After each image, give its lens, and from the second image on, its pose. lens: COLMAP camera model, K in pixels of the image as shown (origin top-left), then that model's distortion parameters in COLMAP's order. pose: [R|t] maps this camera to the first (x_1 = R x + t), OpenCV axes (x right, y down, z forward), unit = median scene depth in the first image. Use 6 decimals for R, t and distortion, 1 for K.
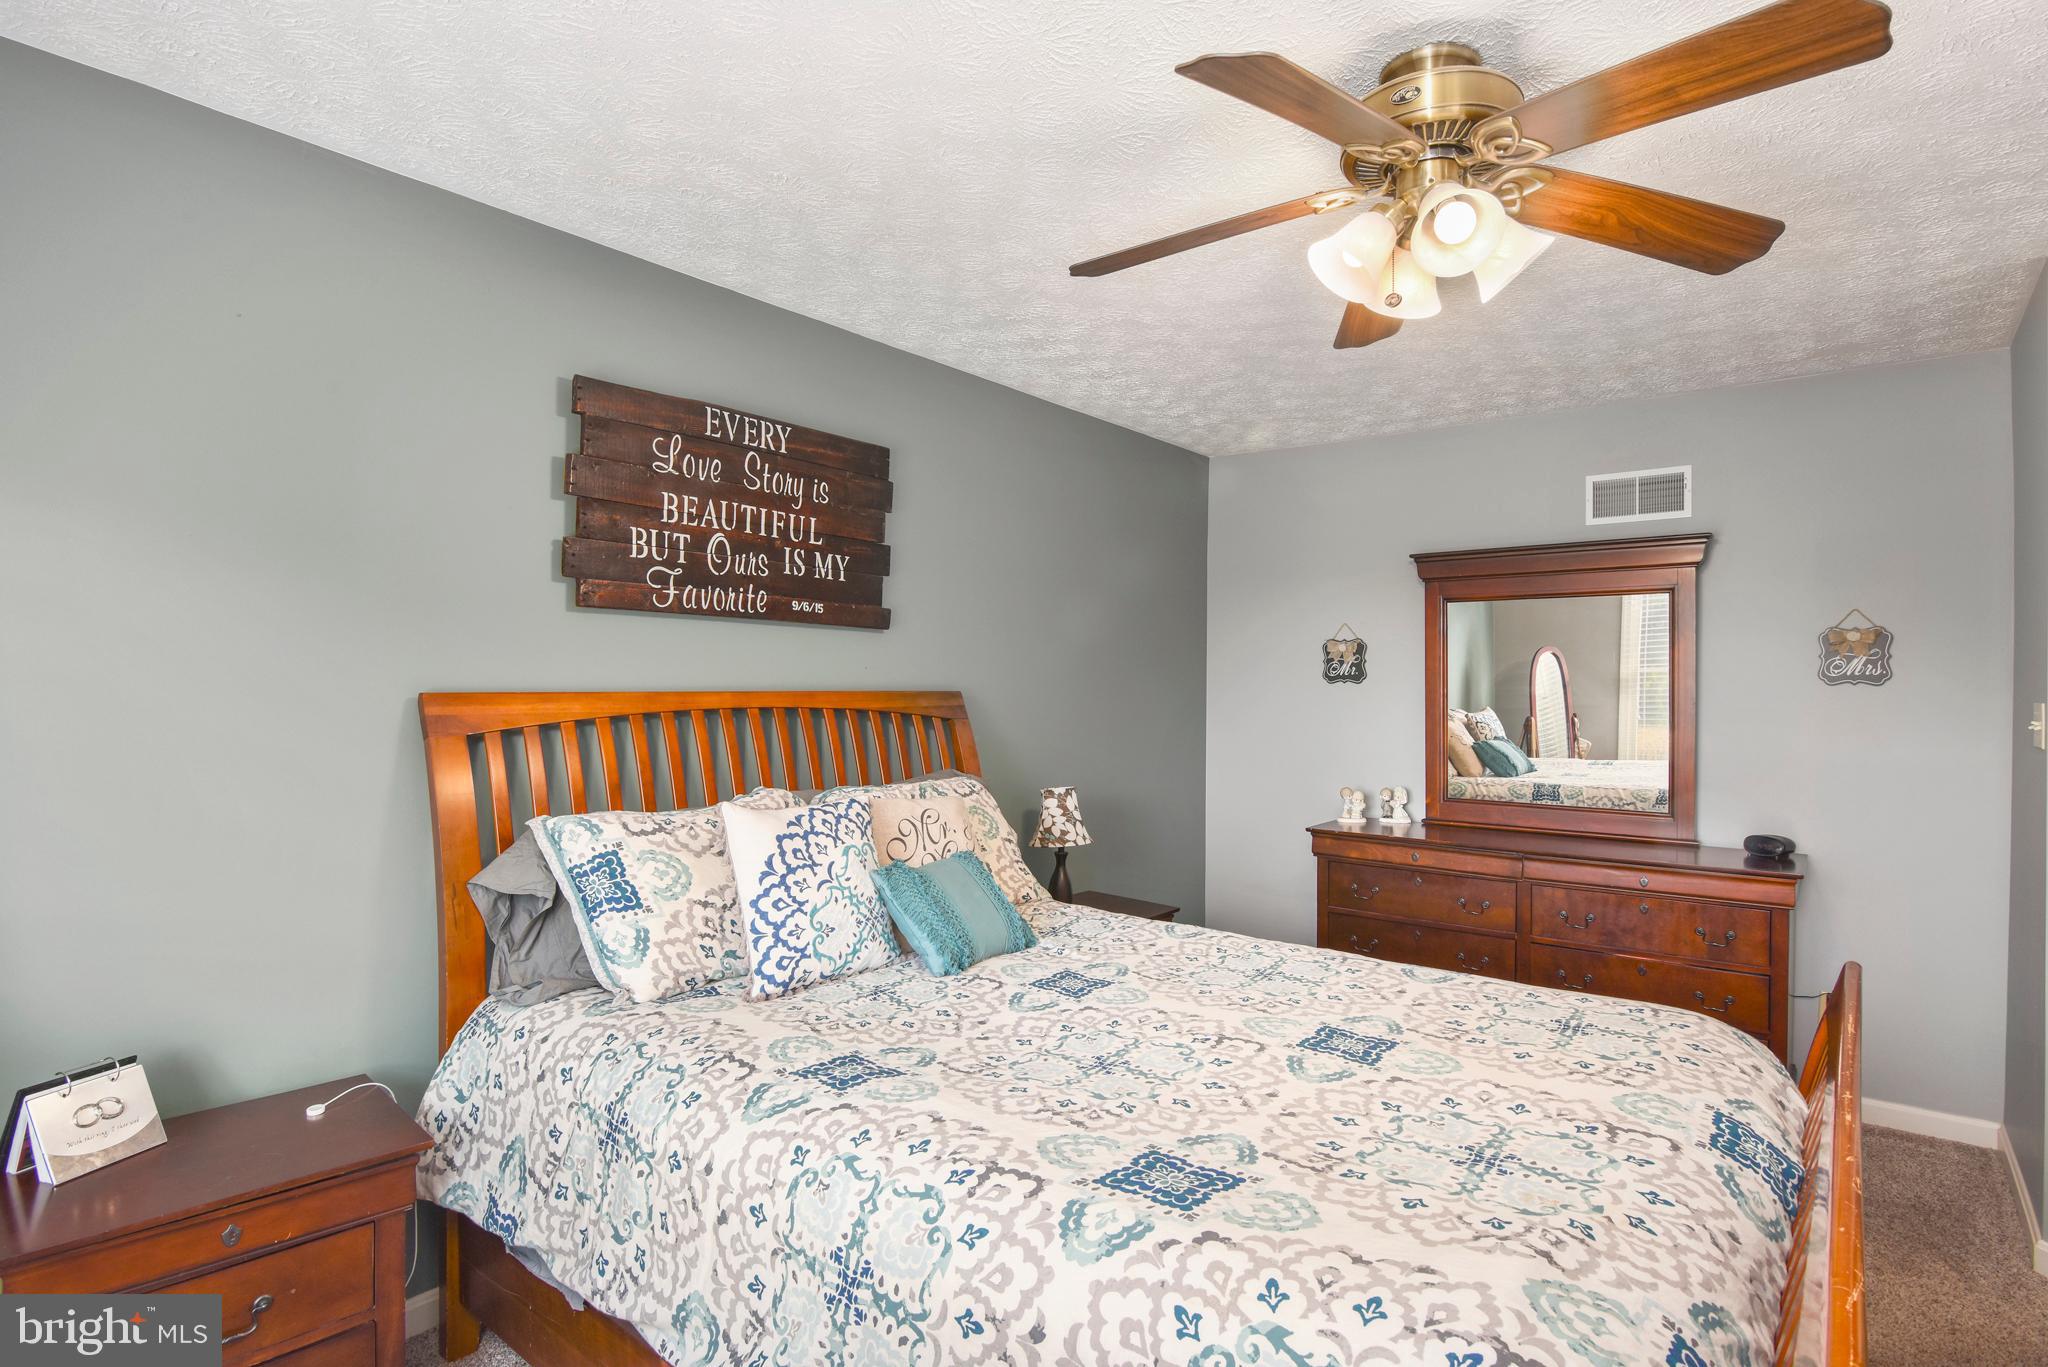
lens RADIAL K [[1035.9, 0, 1018.0], [0, 1035.9, 694.1], [0, 0, 1]] dist [-0.029951, -0.001065]
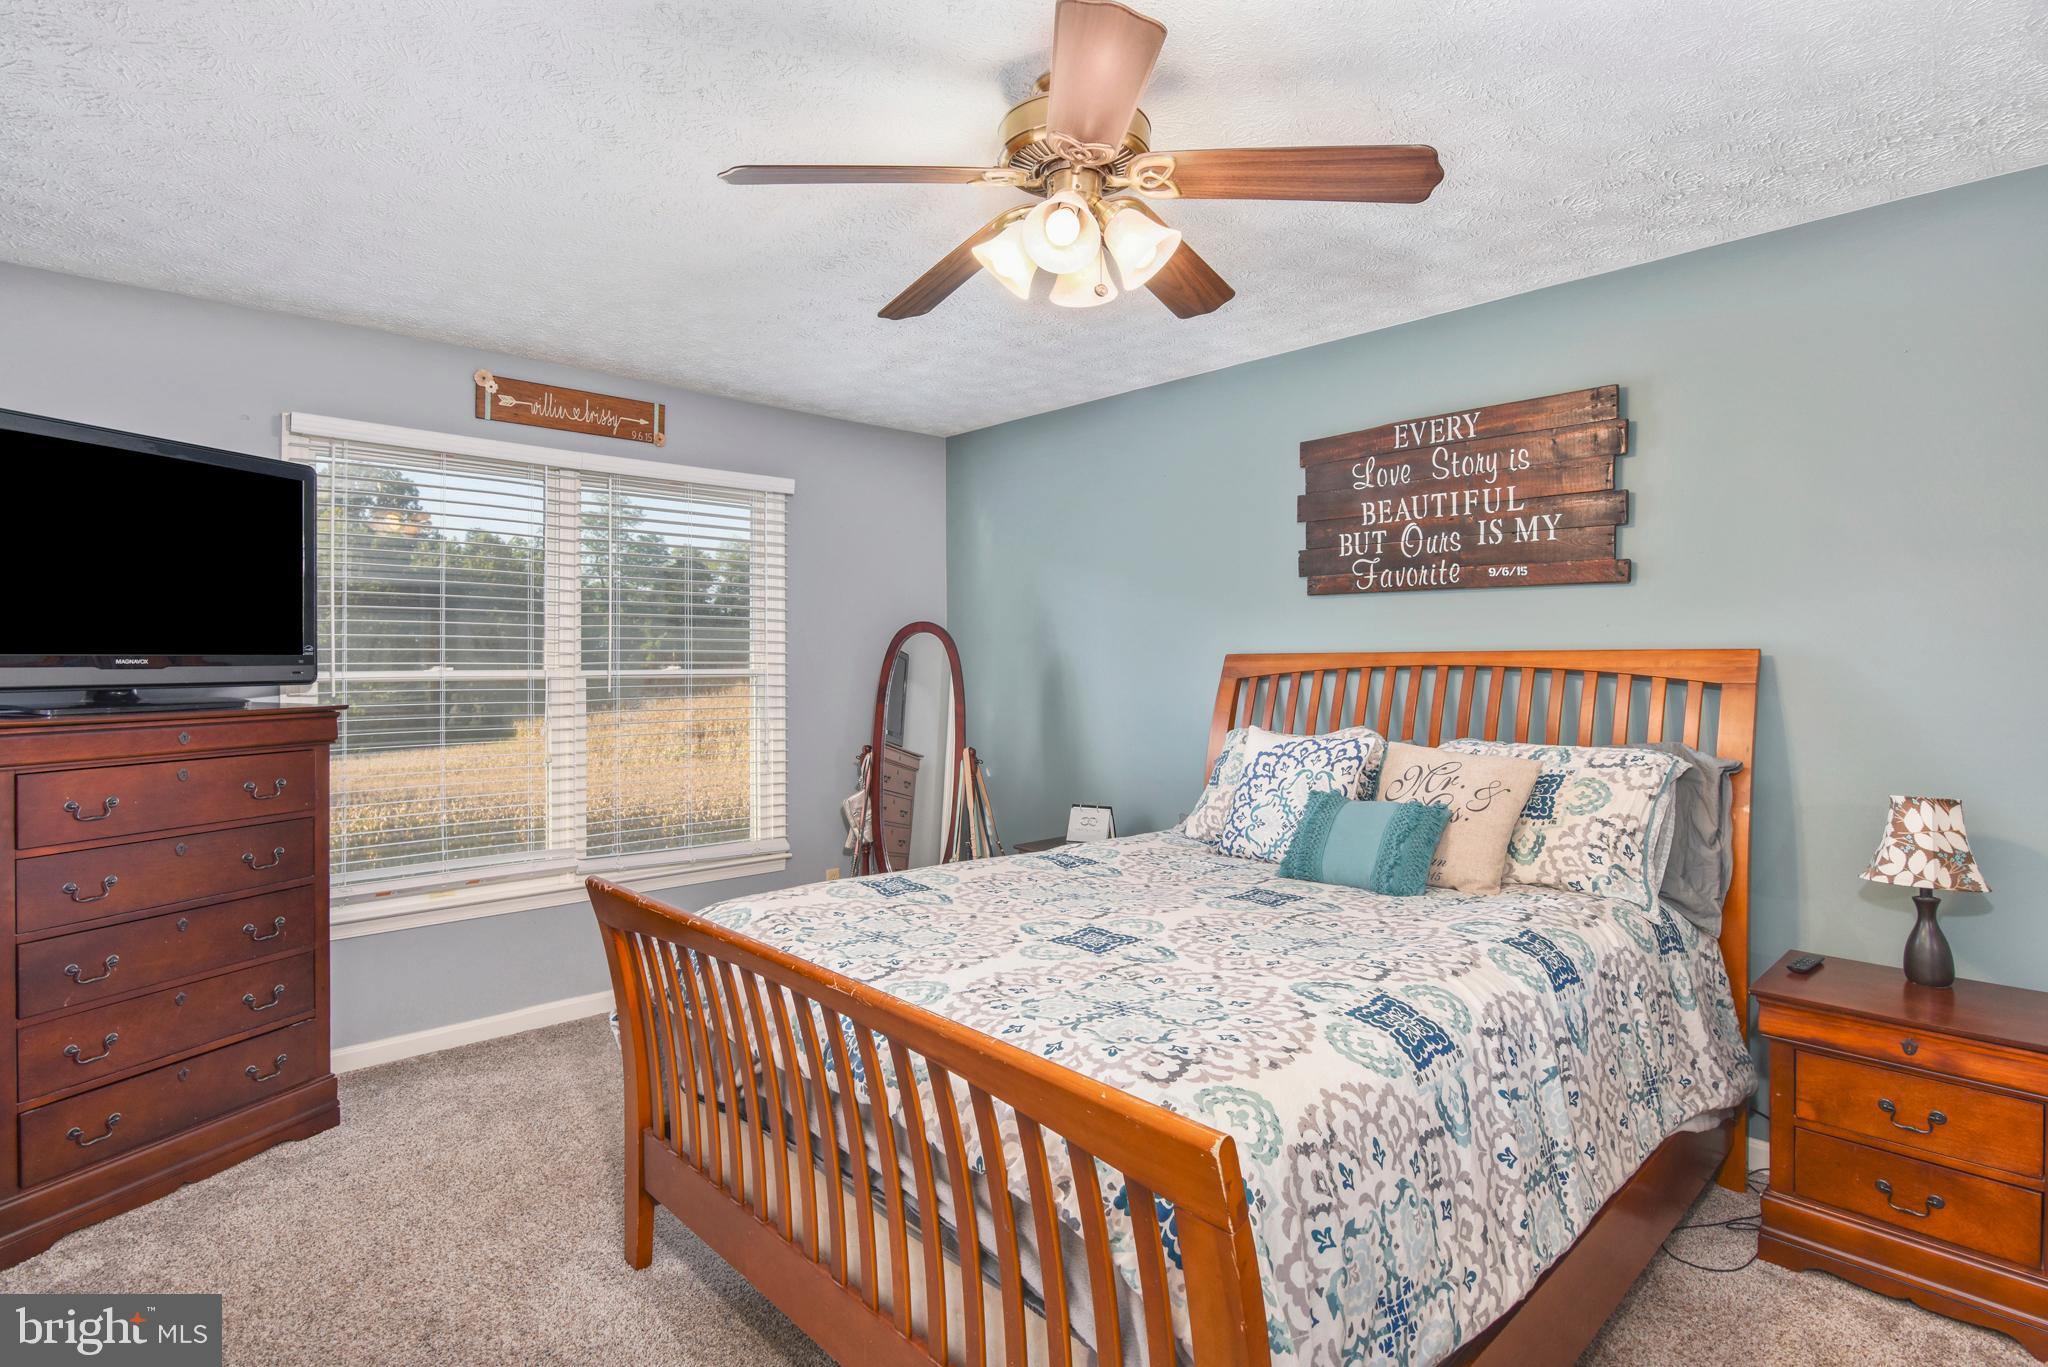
lens RADIAL K [[1017.0, 0, 1016.7], [0, 1017.0, 665.7], [0, 0, 1]] dist [-0.001476, -0.000373]
pose [[-0.128855, -0.001375, -0.991662, 0.971118], [-0.007025, 0.999975, -0.000474, 0.017741], [0.991639, 0.006906, -0.128862, 0.689843]]
